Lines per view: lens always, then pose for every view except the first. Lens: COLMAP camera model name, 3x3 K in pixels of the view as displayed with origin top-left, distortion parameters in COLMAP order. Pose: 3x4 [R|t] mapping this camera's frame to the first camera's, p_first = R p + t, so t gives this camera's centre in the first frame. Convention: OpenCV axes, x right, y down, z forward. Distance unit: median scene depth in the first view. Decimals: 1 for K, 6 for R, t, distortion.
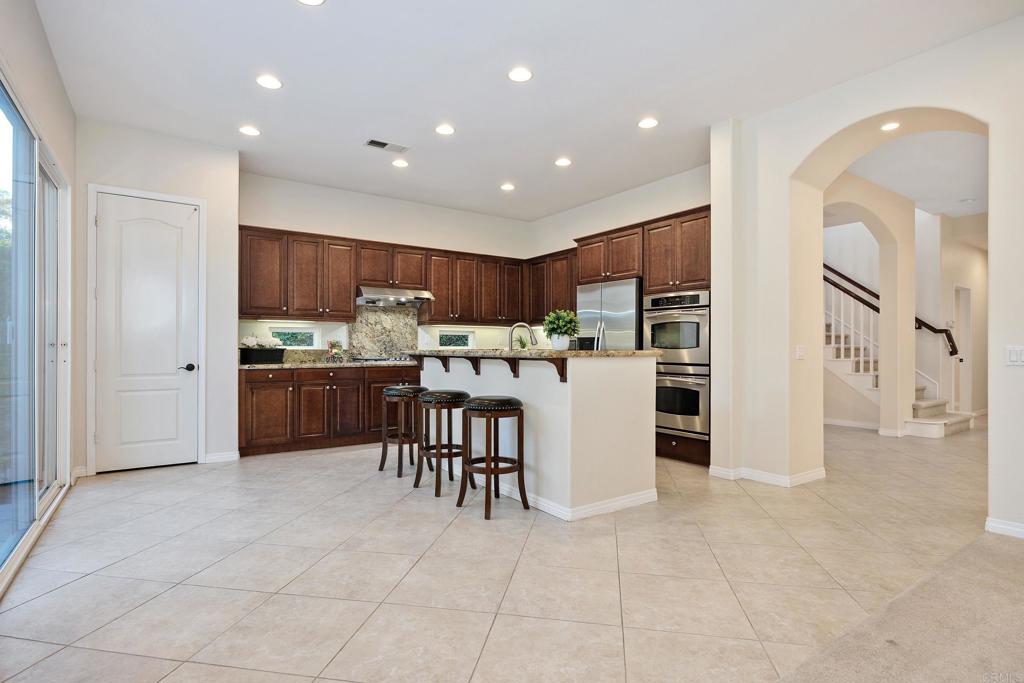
lens RADIAL K [[512.0, 0, 511.9], [0, 512.0, 342.4], [0, 0, 1]] dist [-0.003908, -0.000273]
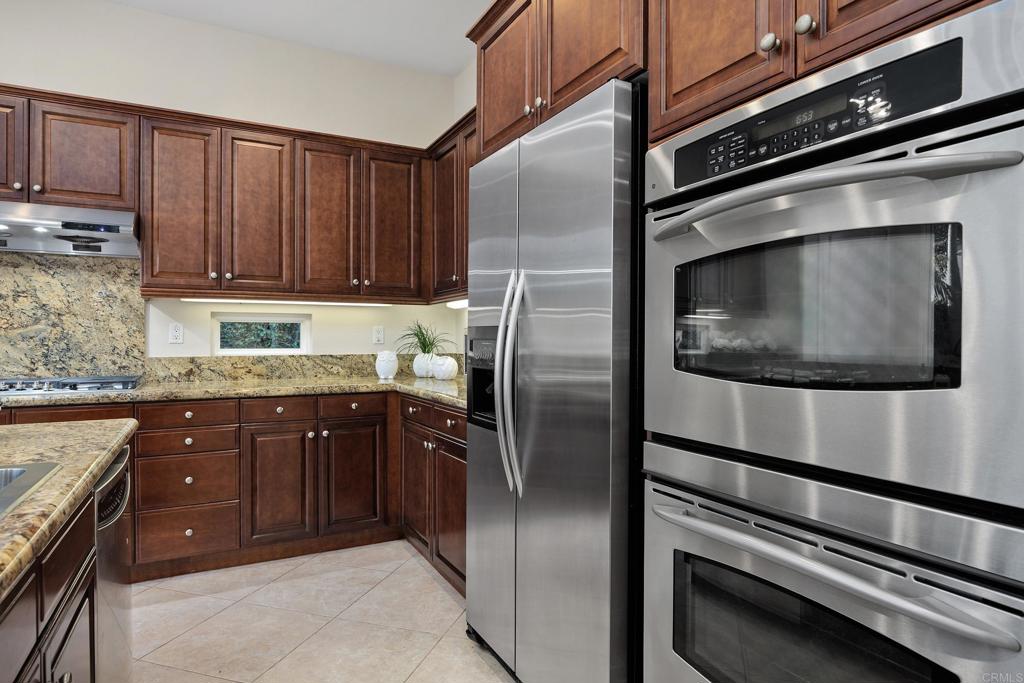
lens RADIAL K [[592.5, 0, 506.1], [0, 592.5, 341.5], [0, 0, 1]] dist [0.001149, -0.003408]
pose [[0.991532, -0.001378, -0.129858, 0.216973], [0.002962, 0.999924, 0.012004, -0.005087], [0.129832, -0.012287, 0.991460, 0.685921]]
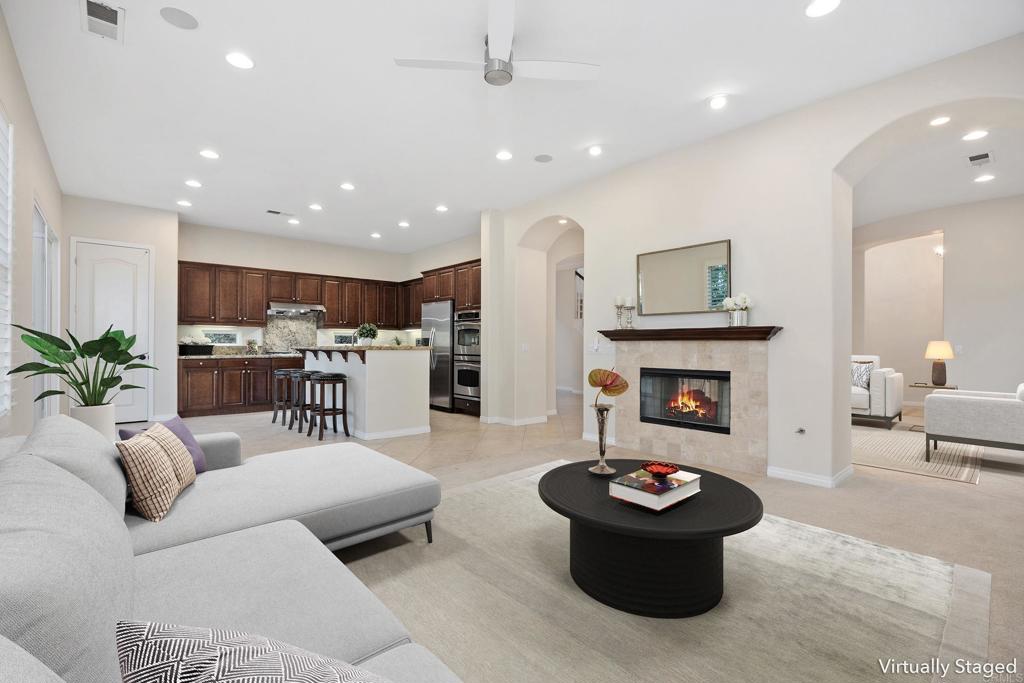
lens RADIAL K [[444.1, 0, 517.1], [0, 444.1, 341.5], [0, 0, 1]] dist [-0.032069, 0.002082]
pose [[0.990821, 0.001922, 0.135169, 0.249747], [-0.002300, 0.999994, 0.002642, -0.003387], [-0.135163, -0.002928, 0.990819, -0.356934]]
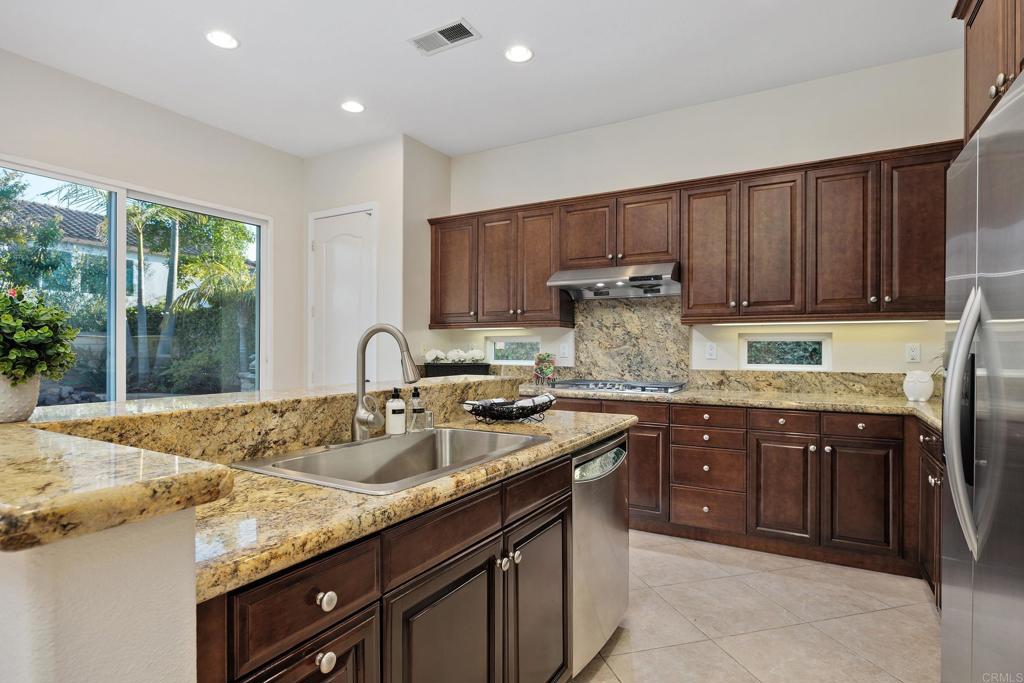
lens RADIAL K [[530.5, 0, 507.7], [0, 530.5, 347.3], [0, 0, 1]] dist [-0.000486, 0.000269]
pose [[0.424484, -0.001426, -0.905435, 0.316587], [0.007129, 0.999973, 0.001767, -0.015554], [0.905408, -0.007204, 0.424482, 0.713528]]
